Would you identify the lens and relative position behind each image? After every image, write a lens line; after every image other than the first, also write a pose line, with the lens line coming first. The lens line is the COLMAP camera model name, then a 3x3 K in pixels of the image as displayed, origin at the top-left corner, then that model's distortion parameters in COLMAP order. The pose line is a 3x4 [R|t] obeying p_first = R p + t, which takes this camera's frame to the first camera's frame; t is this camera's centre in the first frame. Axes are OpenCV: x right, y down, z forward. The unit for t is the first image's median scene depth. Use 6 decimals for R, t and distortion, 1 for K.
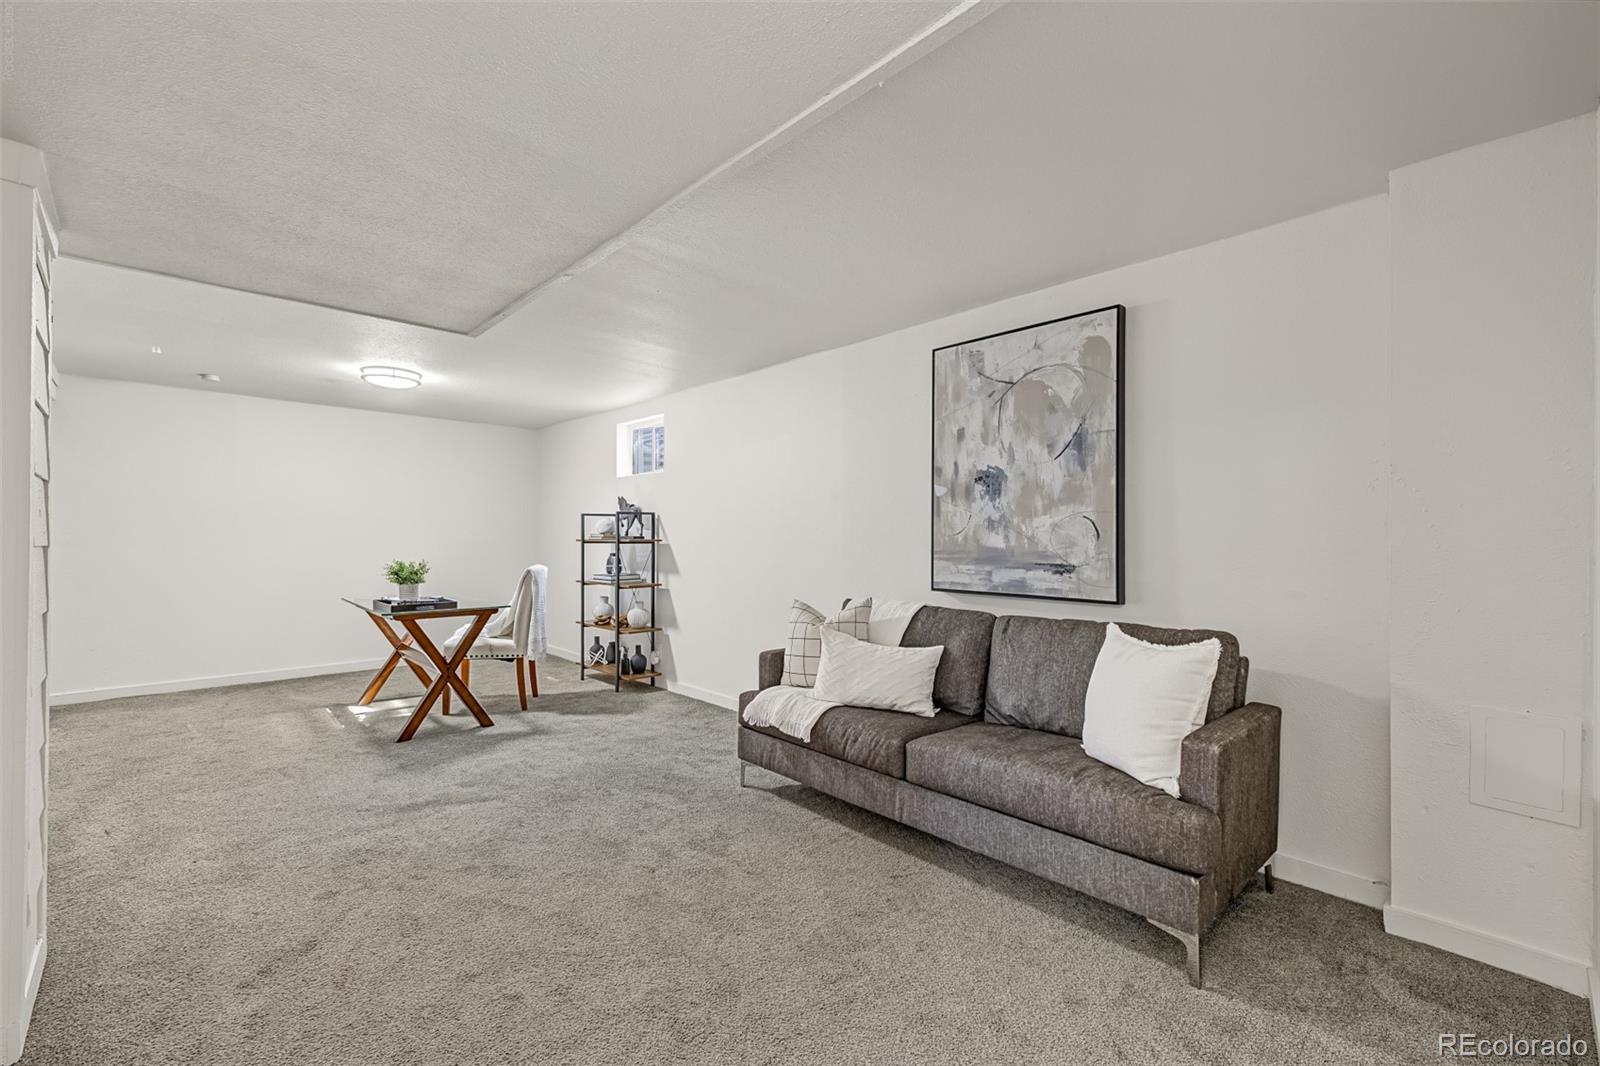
lens RADIAL K [[686.2, 0, 811.5], [0, 686.2, 534.2], [0, 0, 1]] dist [0.008374, -0.002039]
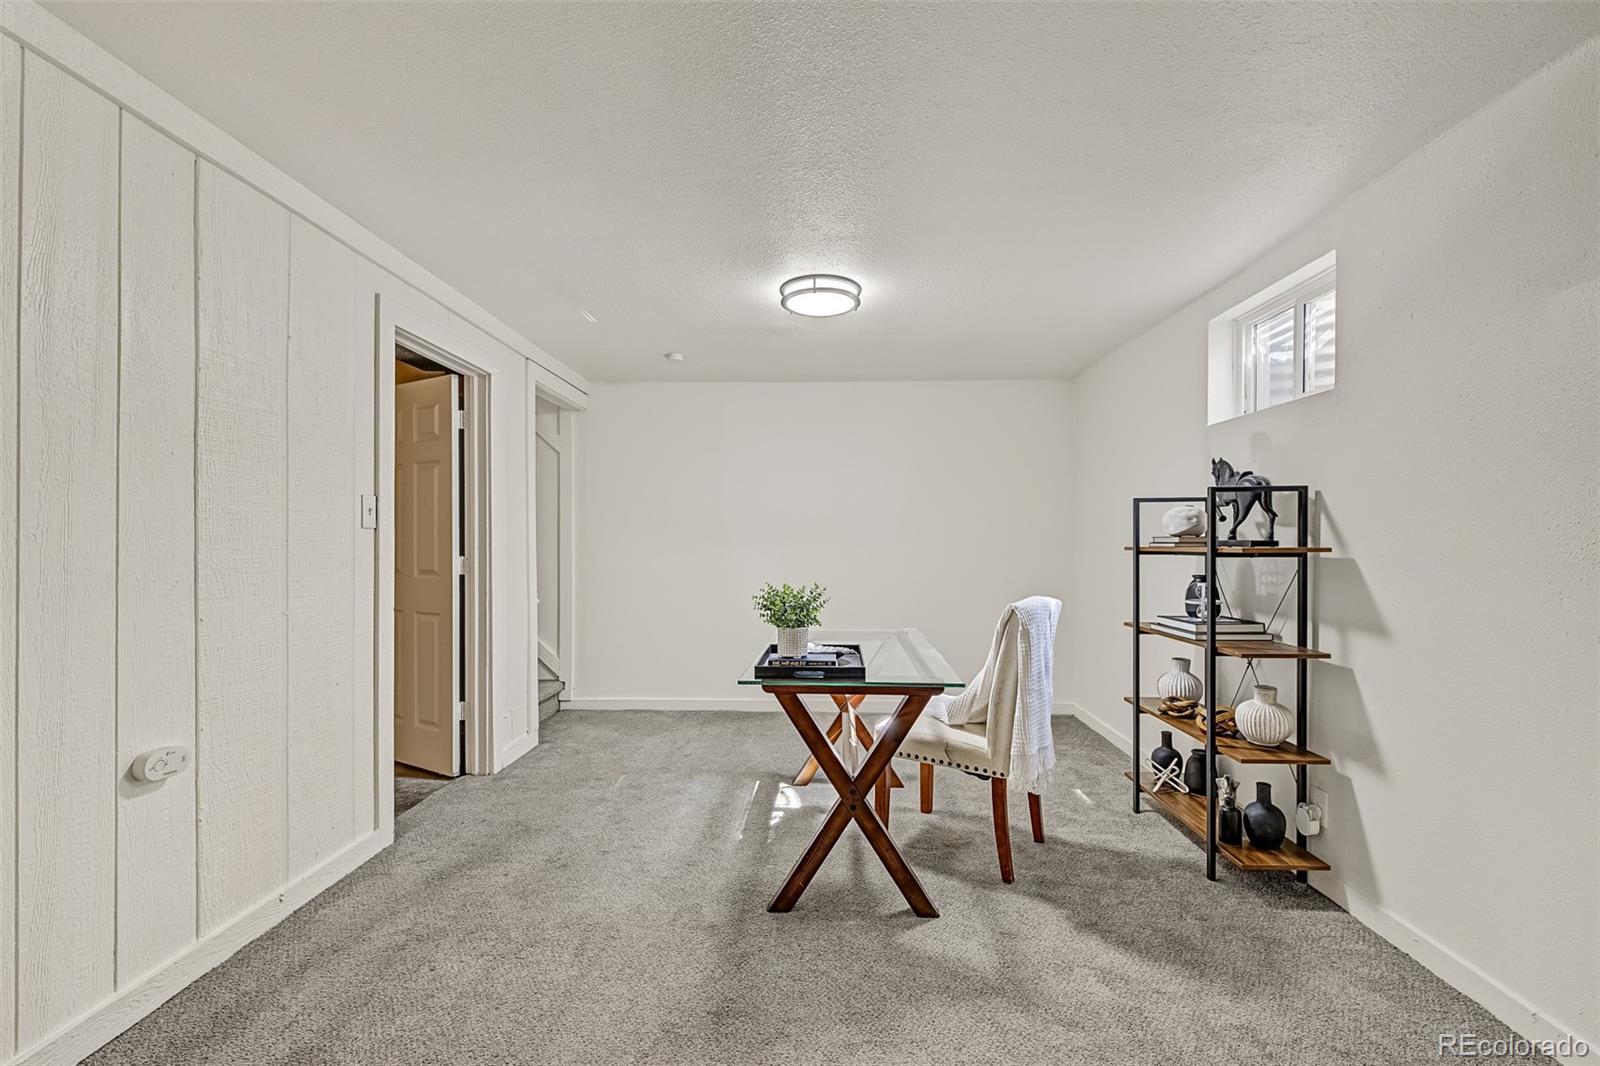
lens RADIAL K [[686.2, 0, 795.2], [0, 686.2, 545.7], [0, 0, 1]] dist [0.008374, -0.002039]
pose [[0.686048, 0.001584, -0.727555, -0.135884], [0.004758, 0.999966, 0.006663, 0.001872], [0.727541, -0.008033, 0.686017, 0.472751]]
